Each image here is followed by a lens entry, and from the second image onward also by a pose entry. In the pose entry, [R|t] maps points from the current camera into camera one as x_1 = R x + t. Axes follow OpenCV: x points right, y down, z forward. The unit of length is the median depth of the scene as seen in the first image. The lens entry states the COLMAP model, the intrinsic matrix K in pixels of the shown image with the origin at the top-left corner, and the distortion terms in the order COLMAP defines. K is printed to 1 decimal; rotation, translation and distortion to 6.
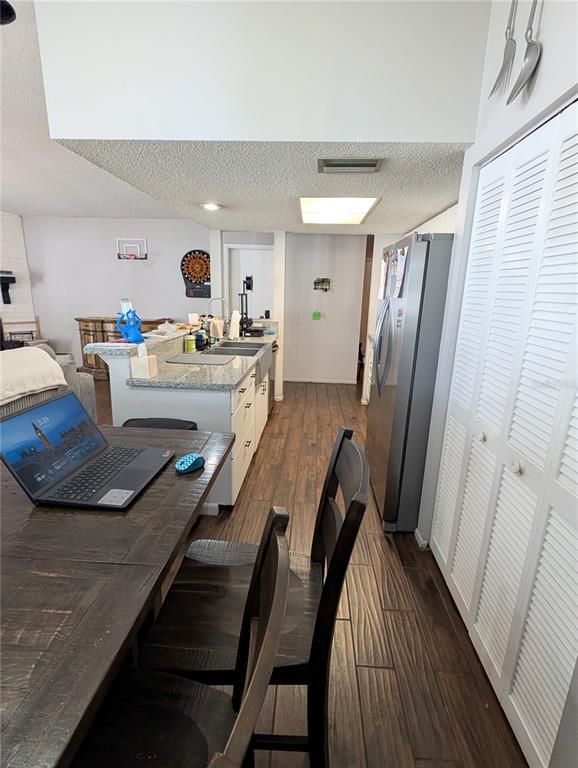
lens RADIAL K [[390.1, 0, 289.0], [0, 390.1, 384.0], [0, 0, 1]] dist [-0.000193, -0.000834]
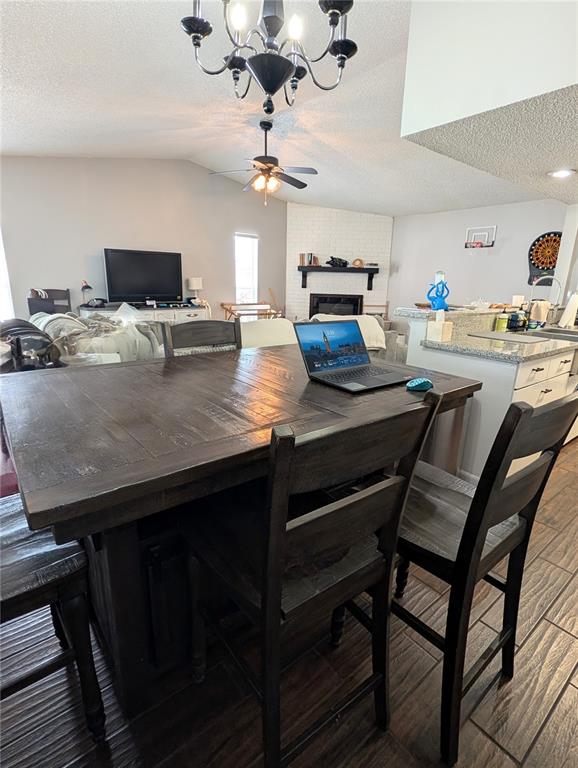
lens RADIAL K [[390.1, 0, 289.0], [0, 390.1, 384.0], [0, 0, 1]] dist [-0.000193, -0.000834]
pose [[0.662926, 0.191062, -0.723896, 0.123270], [-0.193796, 0.977727, 0.080583, 0.067962], [0.723169, 0.086867, 0.685187, -0.030581]]
